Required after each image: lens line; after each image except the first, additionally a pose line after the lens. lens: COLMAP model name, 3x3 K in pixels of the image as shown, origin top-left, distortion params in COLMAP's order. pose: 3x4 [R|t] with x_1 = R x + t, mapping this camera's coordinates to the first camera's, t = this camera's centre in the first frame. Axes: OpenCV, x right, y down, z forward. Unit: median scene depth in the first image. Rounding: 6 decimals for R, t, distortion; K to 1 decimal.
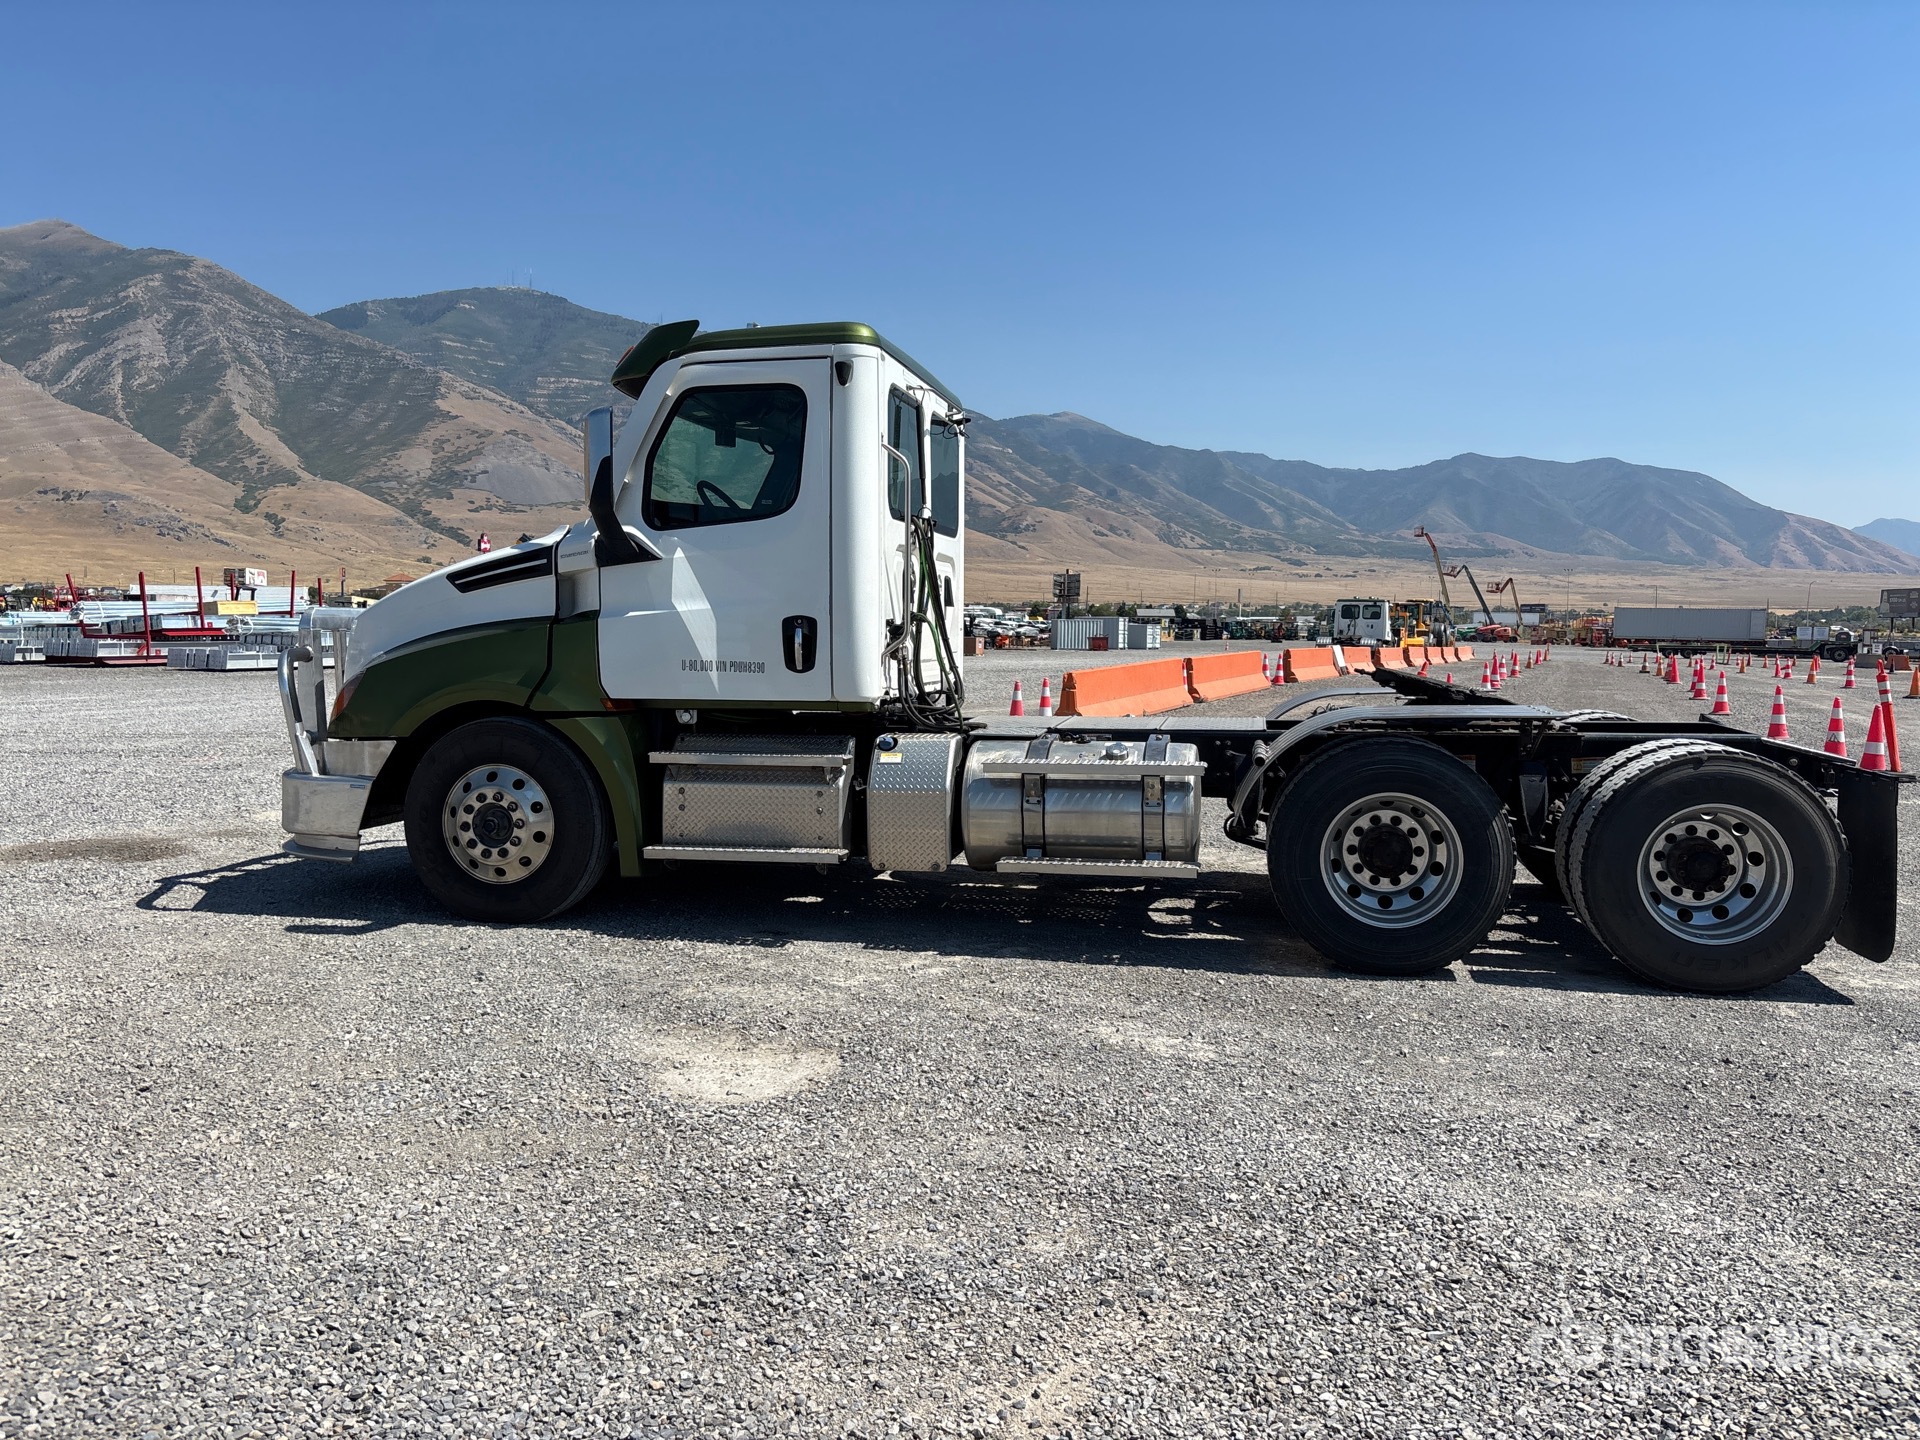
lens RADIAL K [[1461.2, 0, 979.4], [0, 1461.2, 730.6], [0, 0, 1]] dist [0.056405, -0.061386]
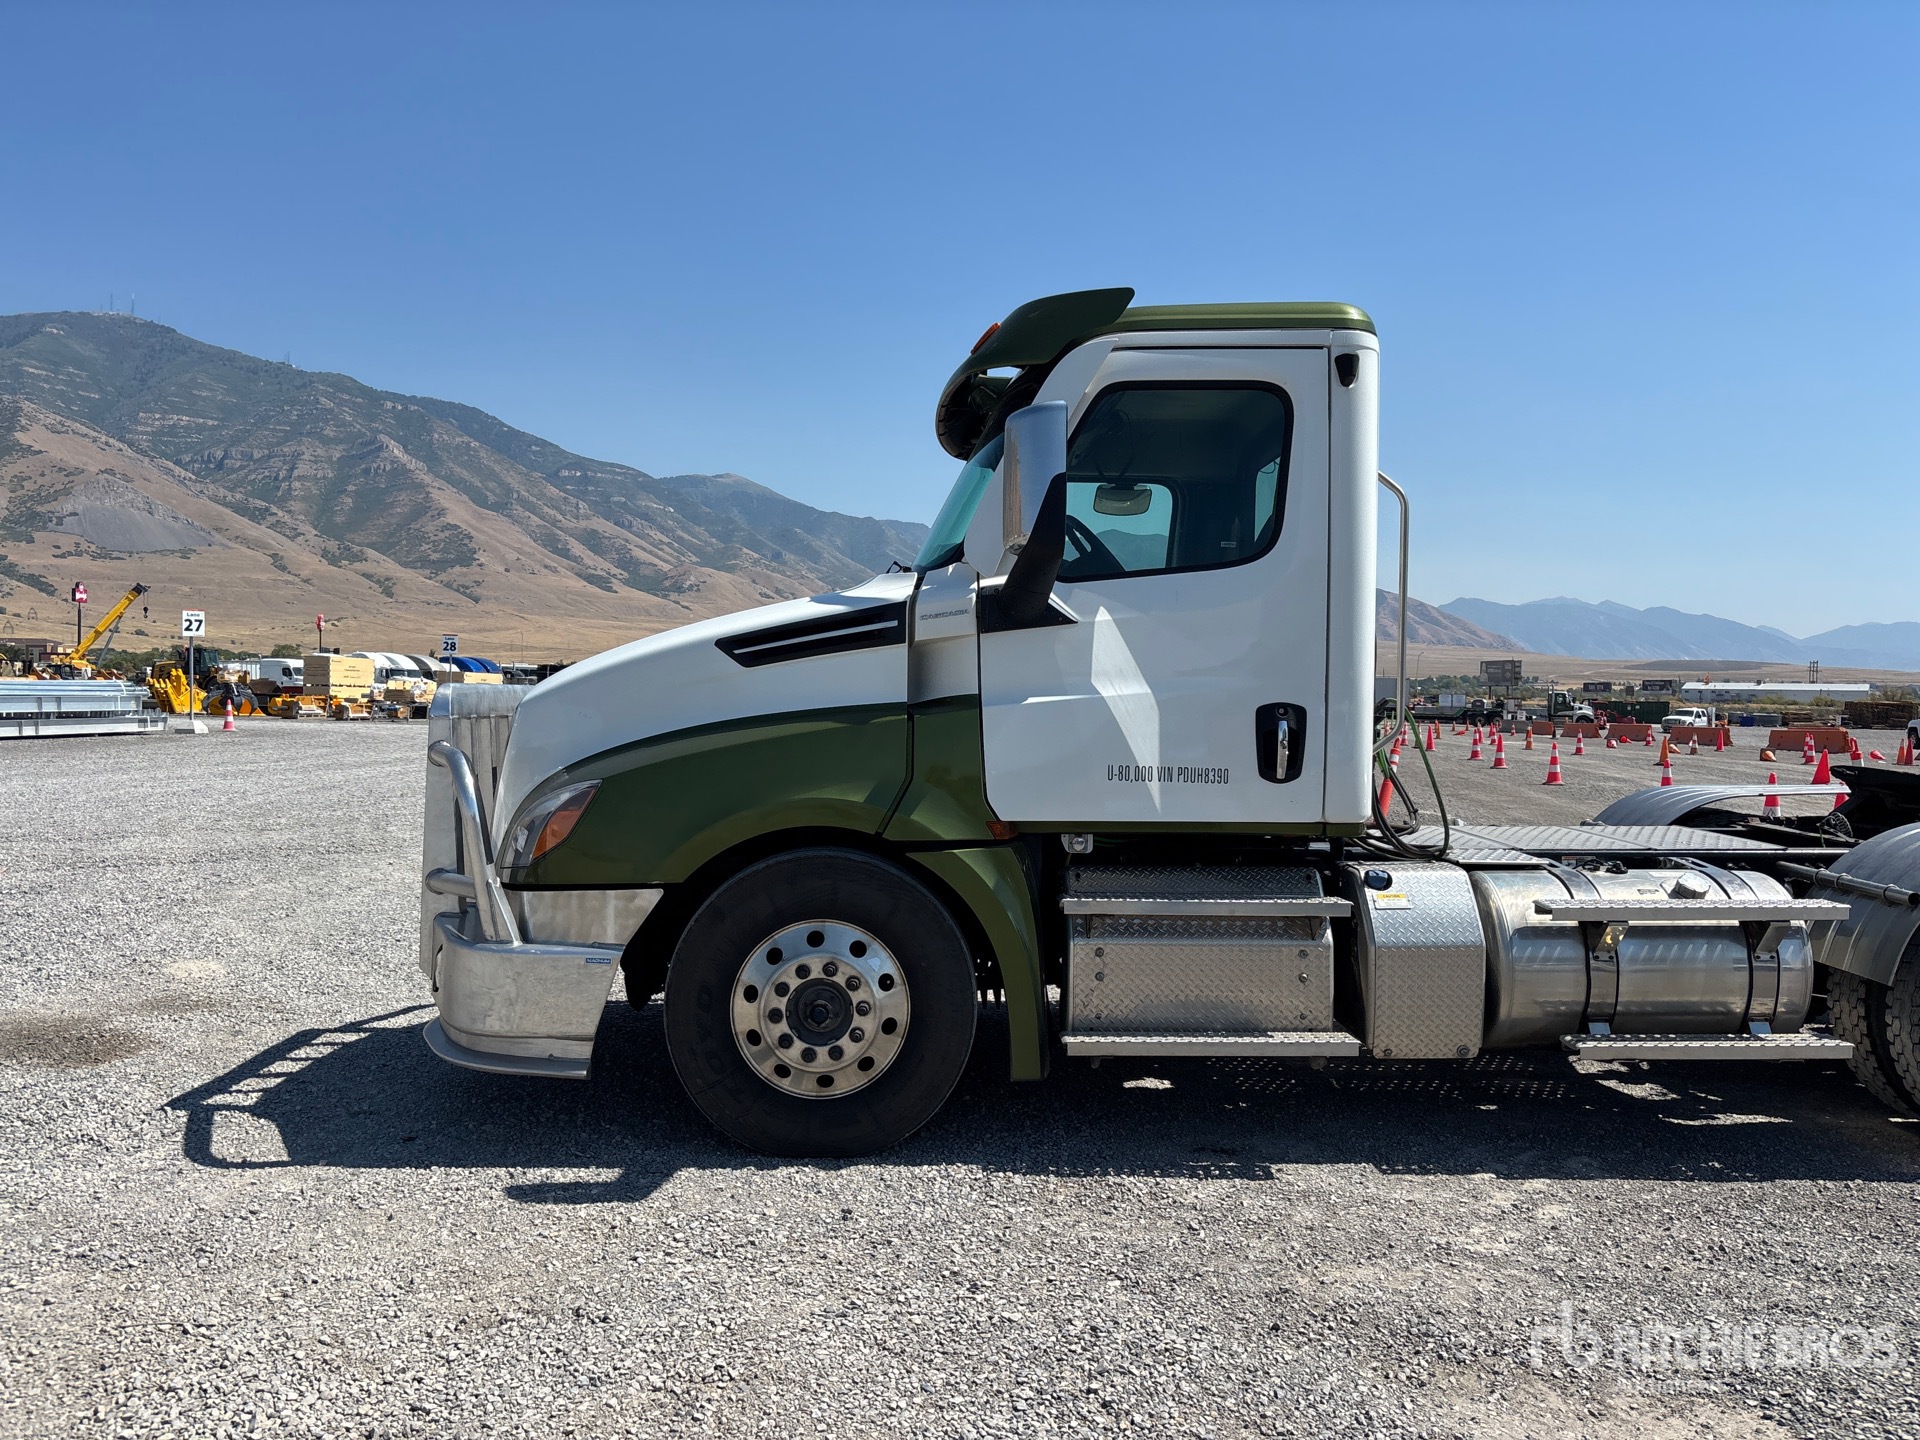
lens RADIAL K [[1461.2, 0, 962.1], [0, 1461.2, 719.3], [0, 0, 1]] dist [0.056405, -0.061386]
pose [[0.974296, 0.000266, 0.225272, -0.413817], [0.011055, 0.998738, -0.048989, -0.035628], [-0.225001, 0.050220, 0.973063, 0.321816]]
